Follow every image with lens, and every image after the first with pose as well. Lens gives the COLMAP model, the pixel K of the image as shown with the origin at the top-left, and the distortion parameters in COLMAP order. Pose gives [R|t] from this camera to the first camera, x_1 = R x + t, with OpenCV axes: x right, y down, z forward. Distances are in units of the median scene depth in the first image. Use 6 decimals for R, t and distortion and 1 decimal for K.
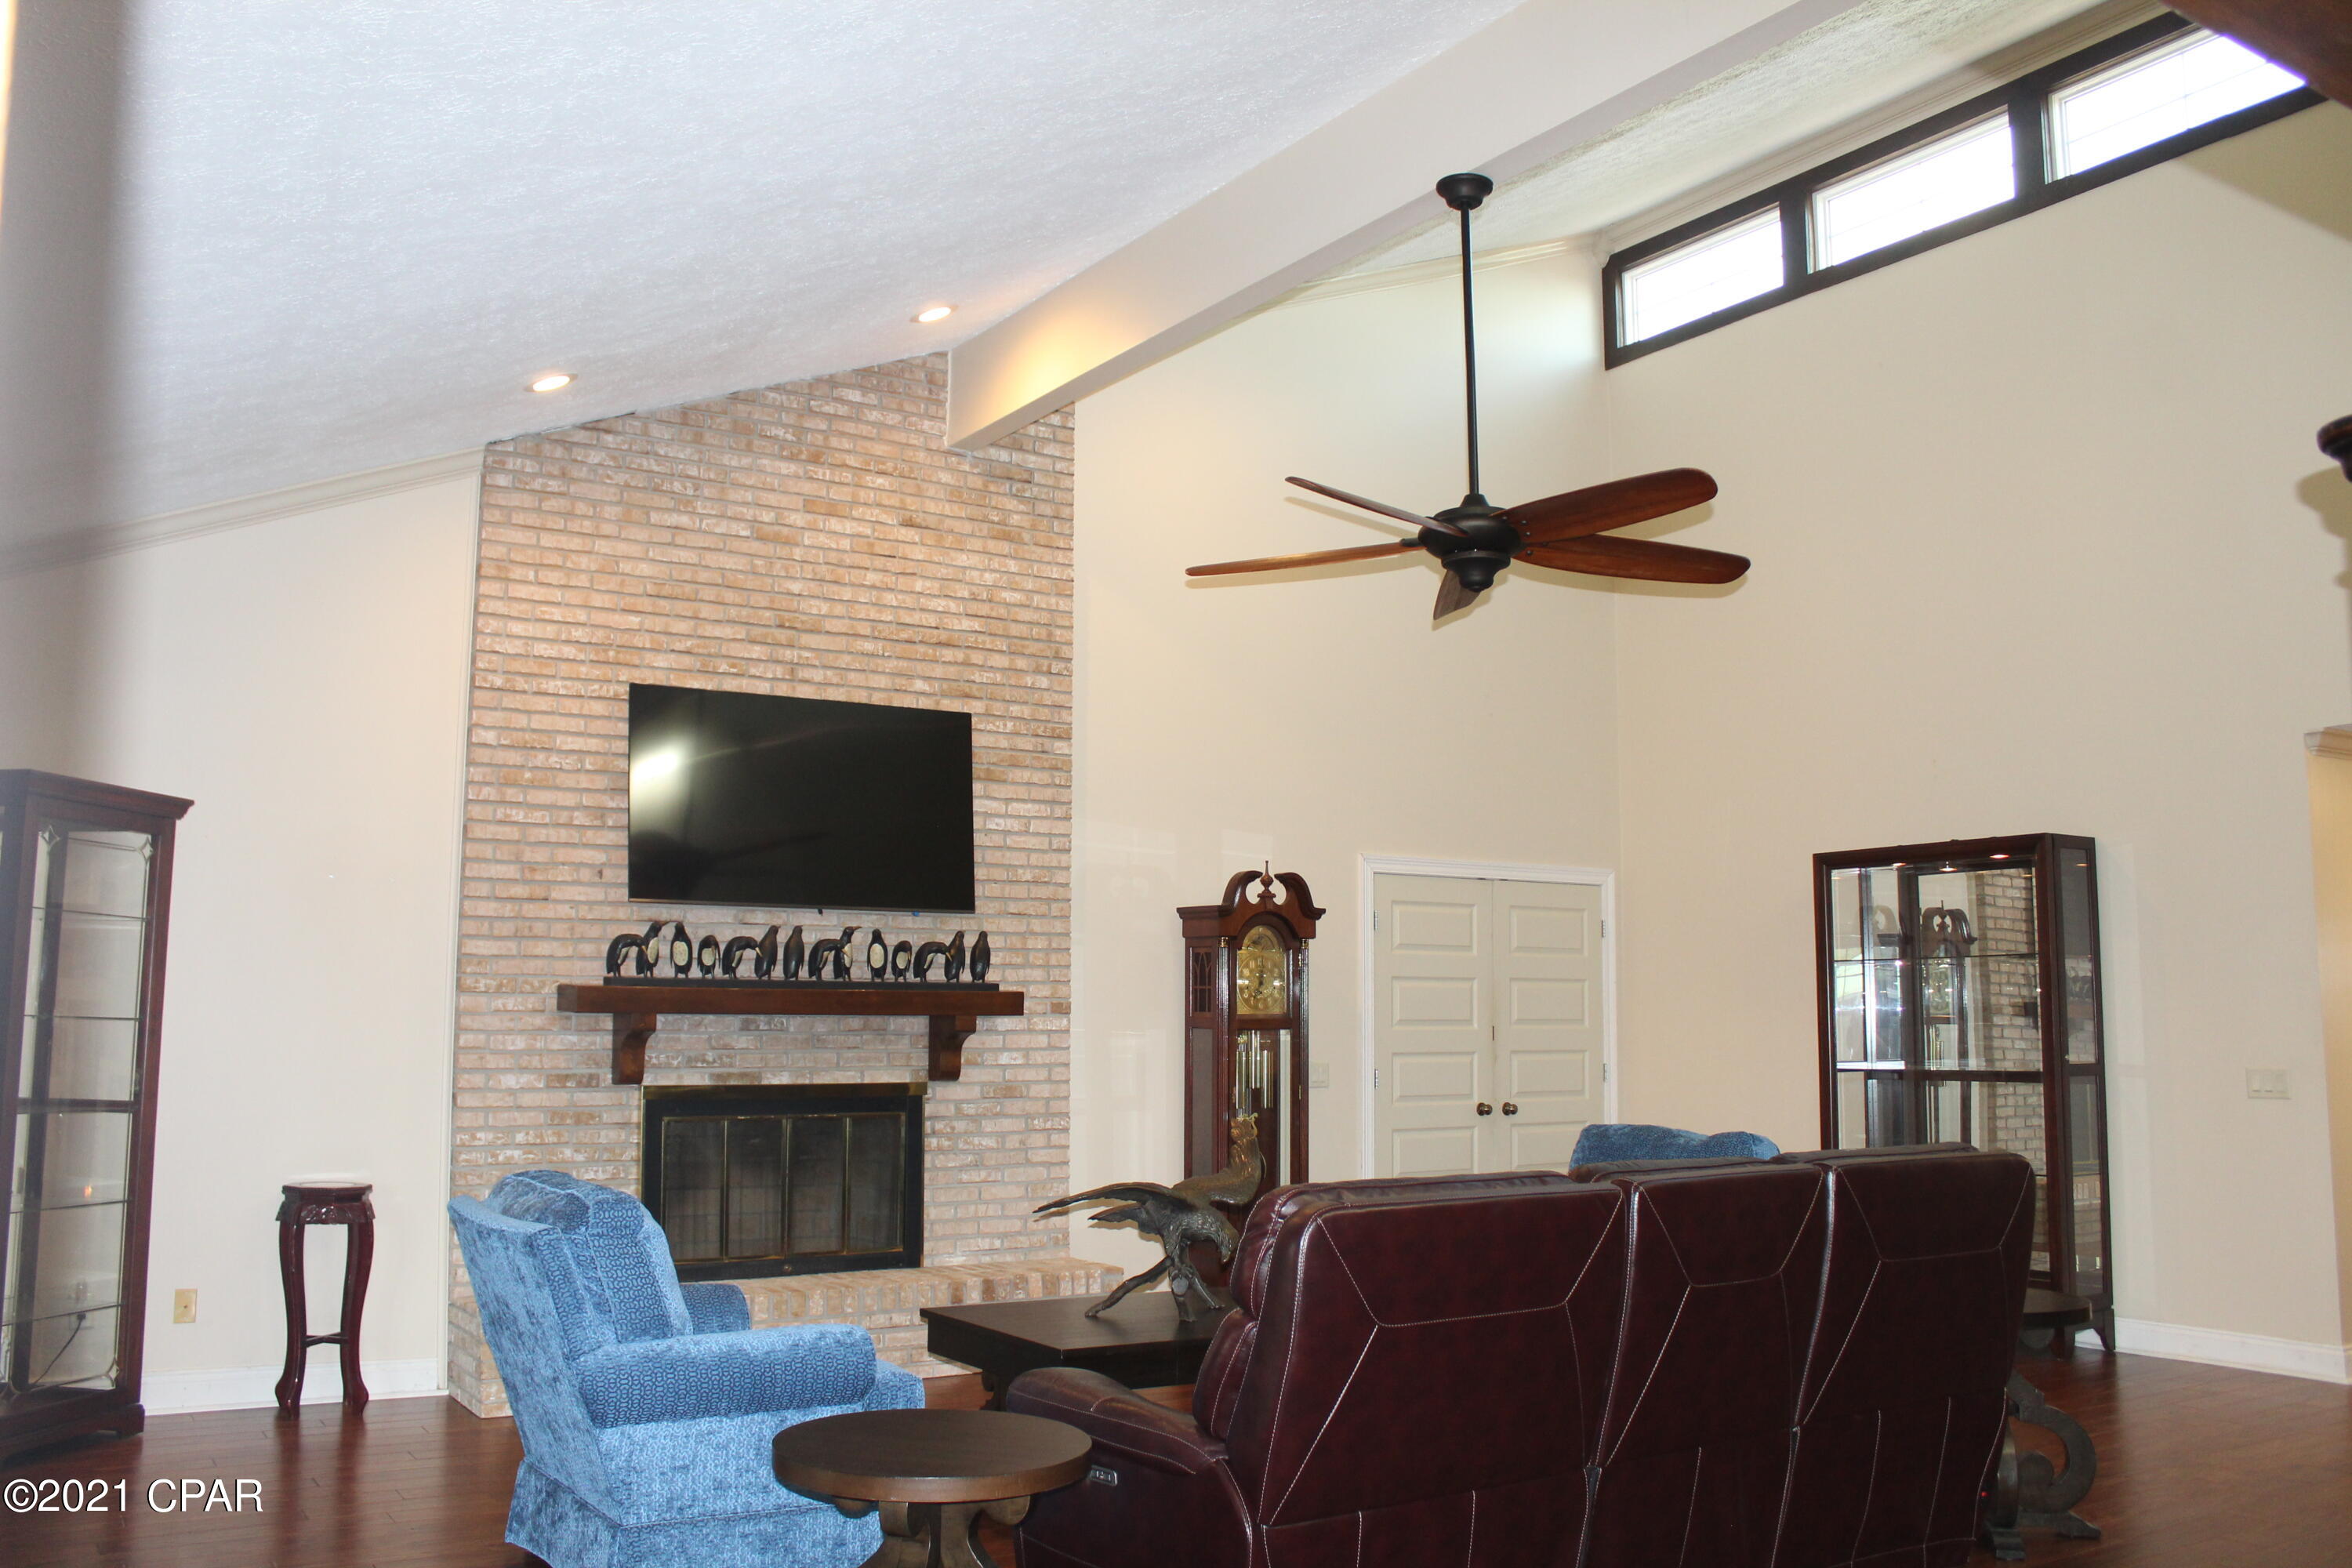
lens RADIAL K [[1956.7, 0, 1143.1], [0, 1956.7, 778.1], [0, 0, 1]] dist [-0.154229, 0.127208]
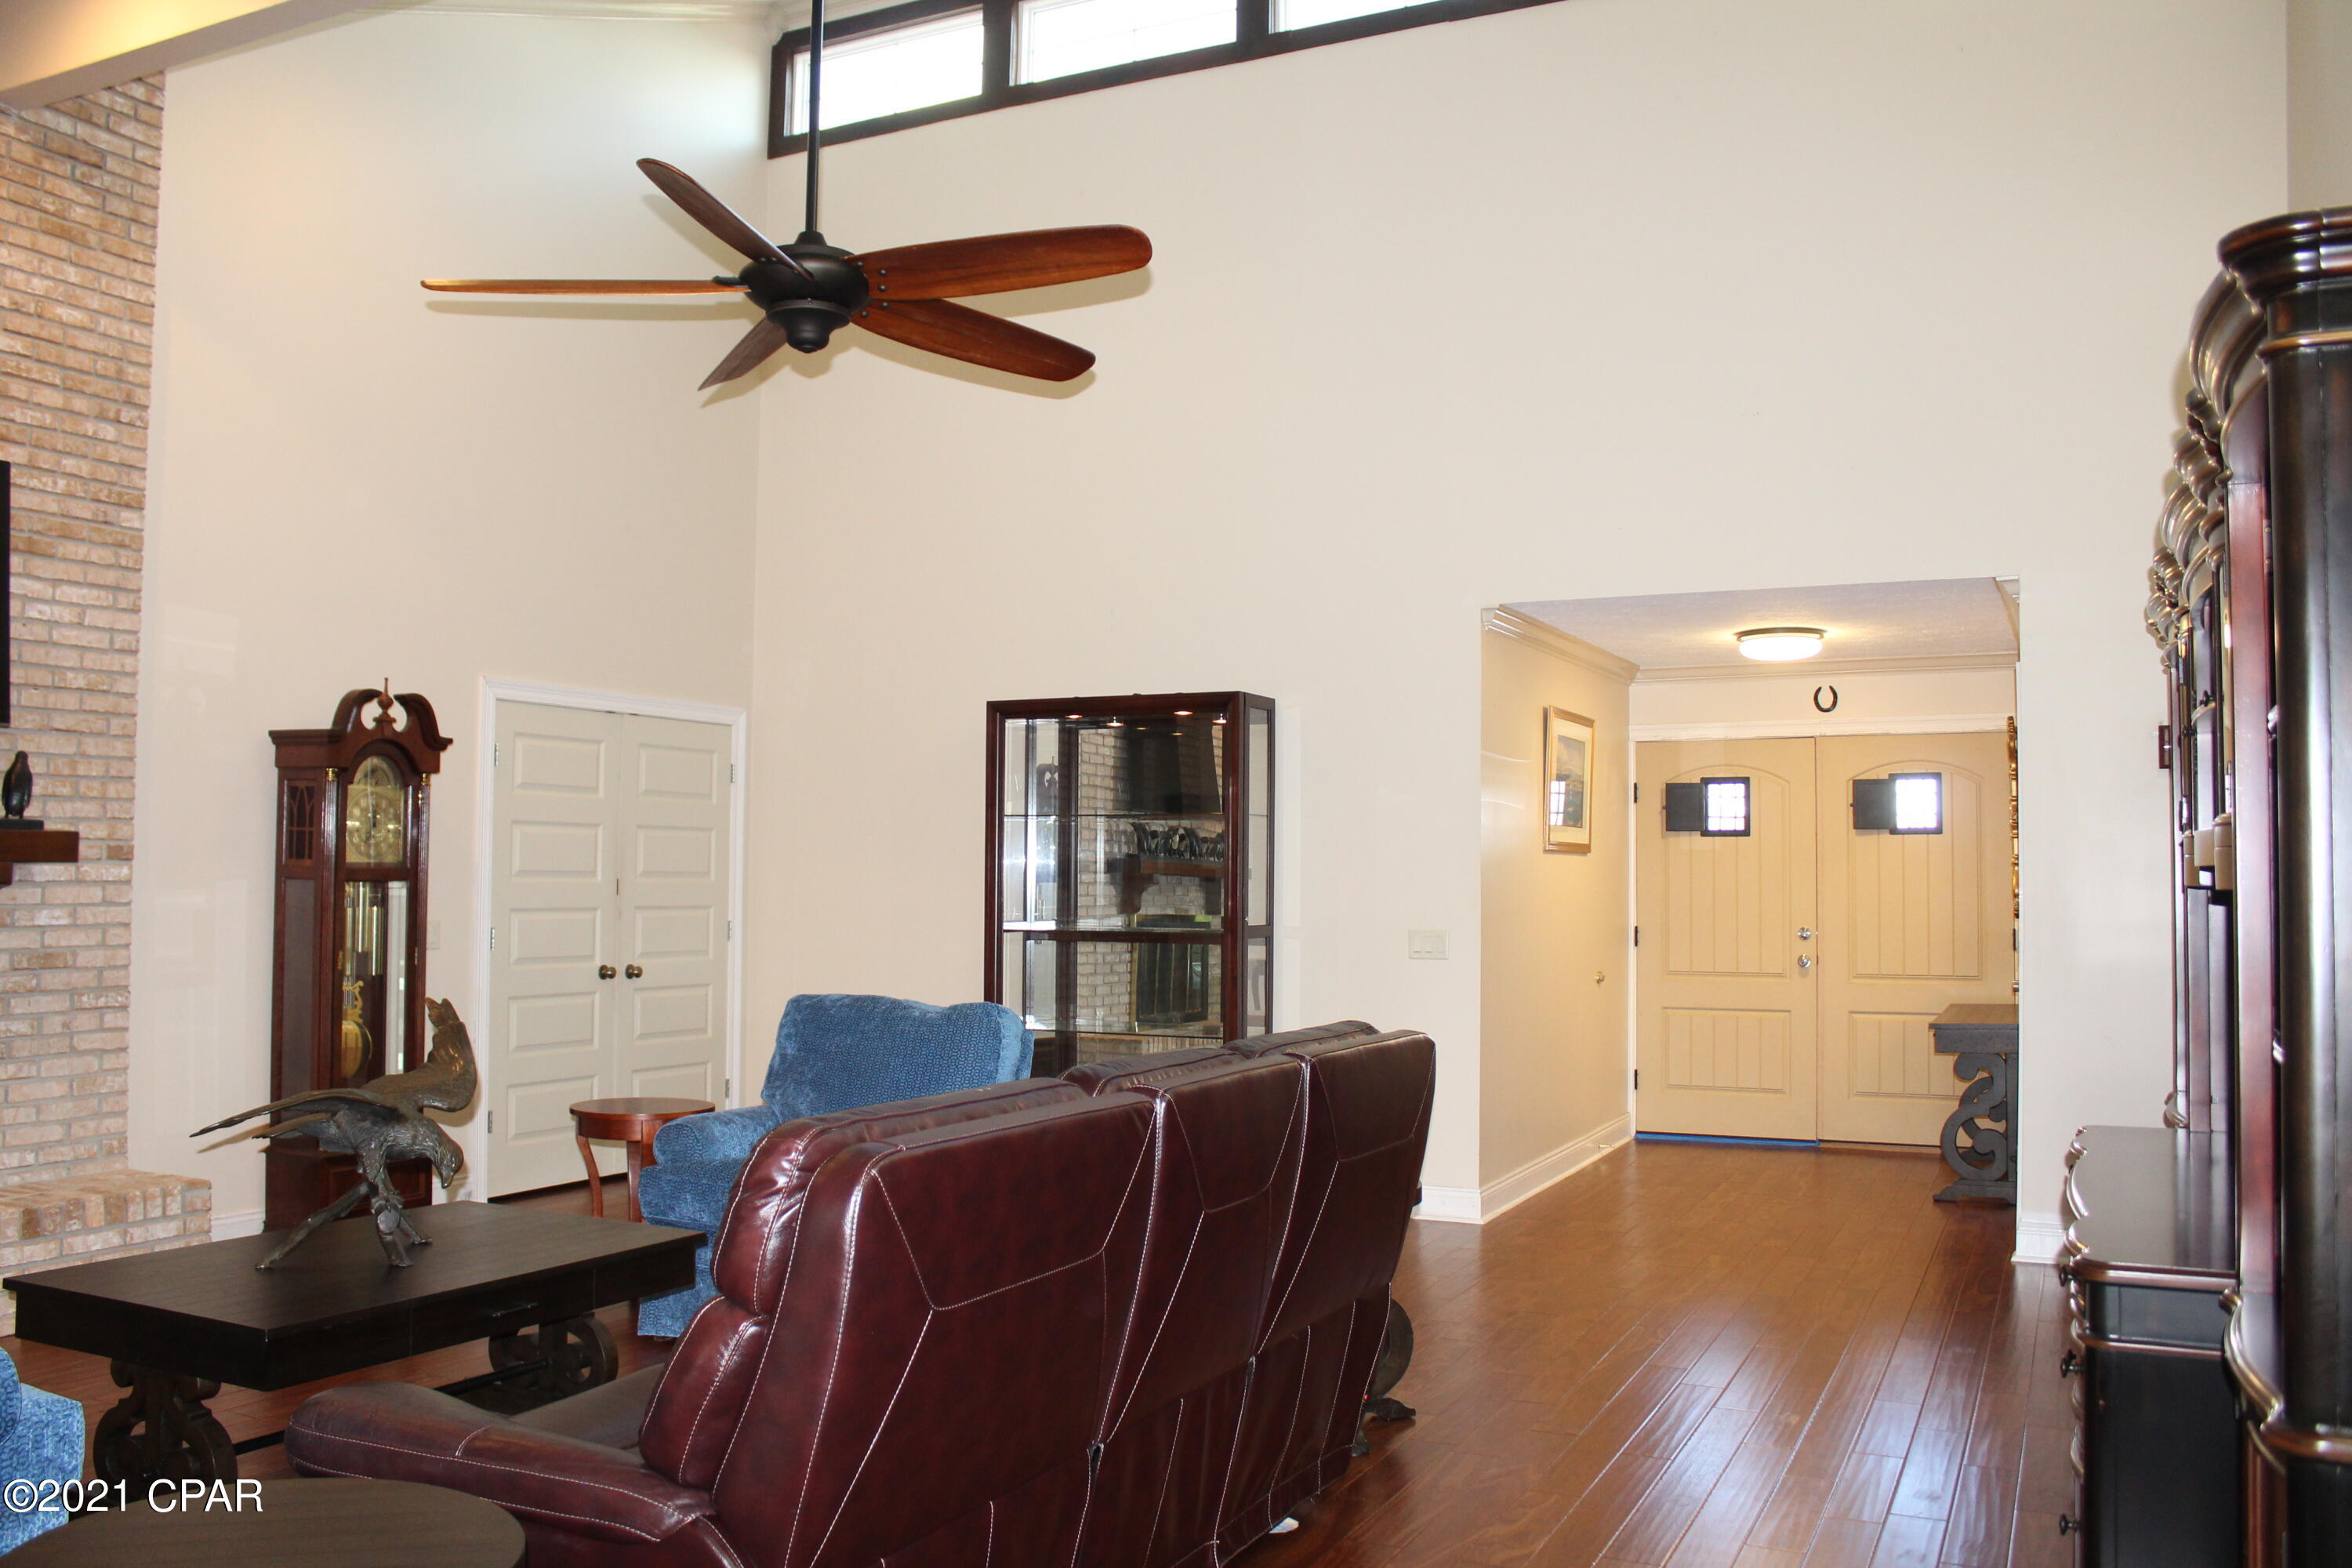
lens RADIAL K [[1956.7, 0, 1139.9], [0, 1956.7, 781.0], [0, 0, 1]] dist [-0.154229, 0.127208]
pose [[0.861672, 0.026376, 0.506780, -0.077183], [-0.066414, 0.995920, 0.061090, 0.016443], [-0.503101, -0.086297, 0.859908, 0.151411]]
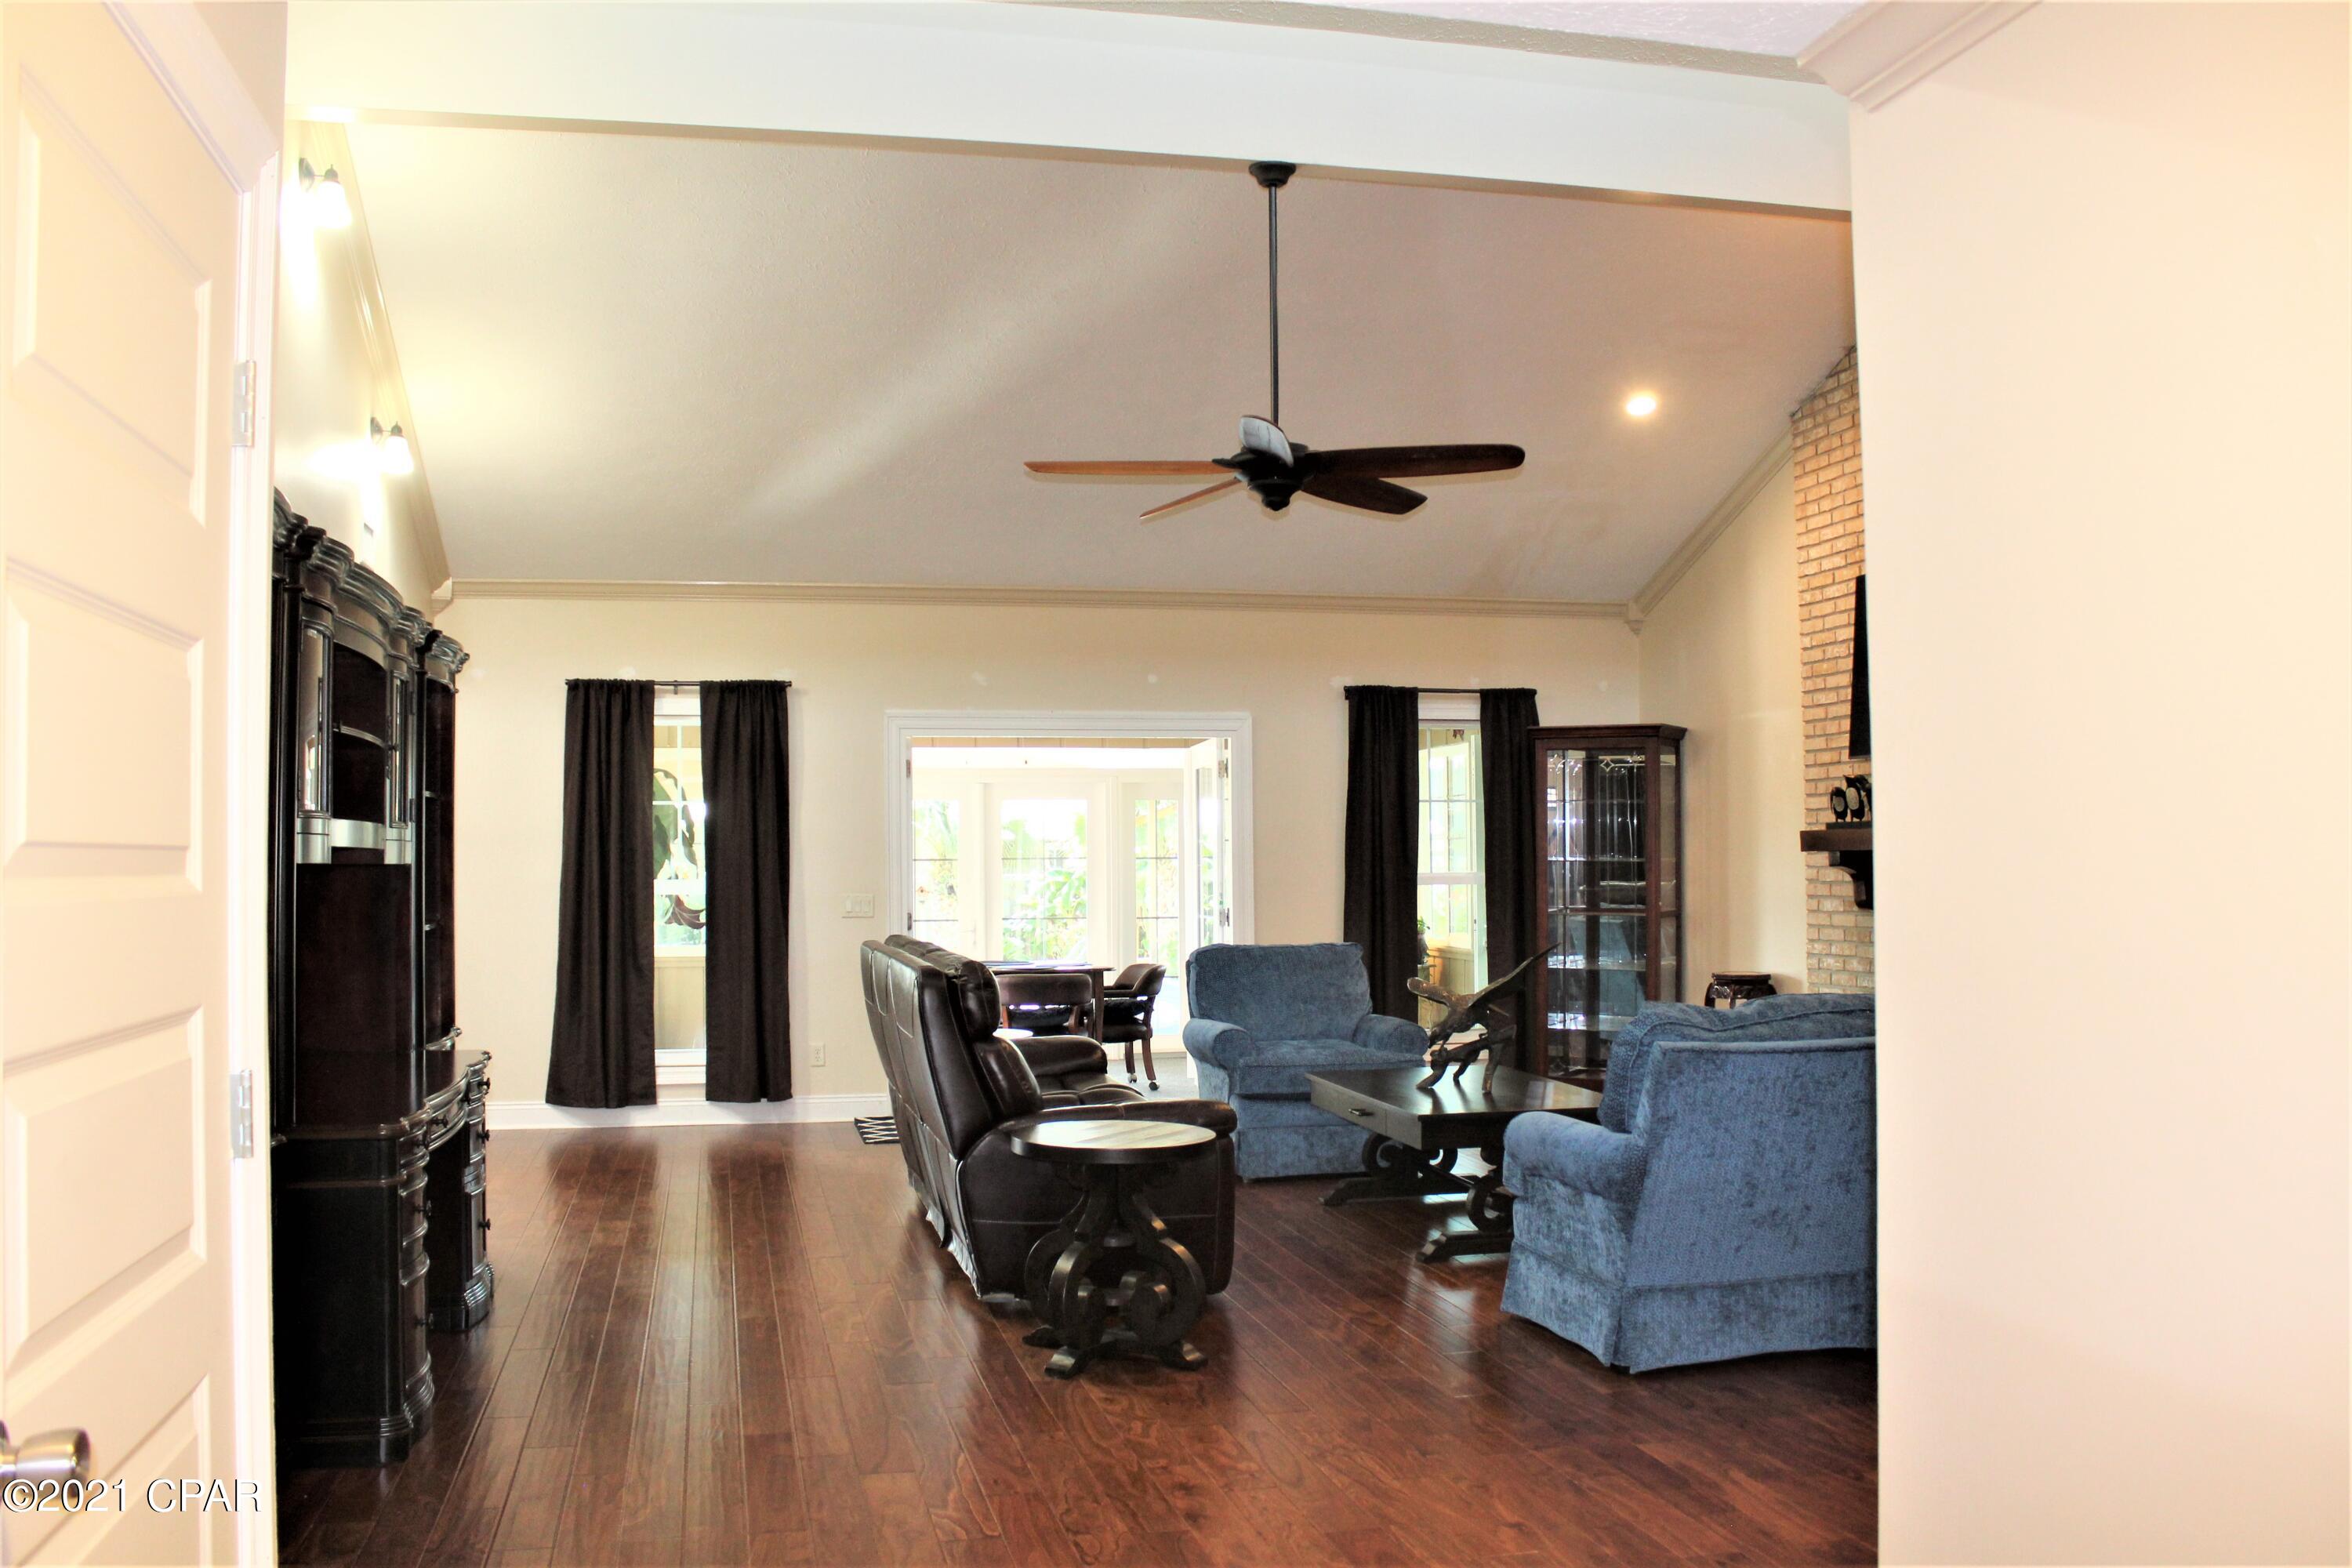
lens RADIAL K [[1956.7, 0, 1159.3], [0, 1956.7, 771.3], [0, 0, 1]] dist [-0.154229, 0.127208]
pose [[-0.333608, -0.042463, -0.941755, 0.909189], [0.121537, 0.988711, -0.087633, 0.111526], [0.934845, -0.143694, -0.324681, 0.885882]]
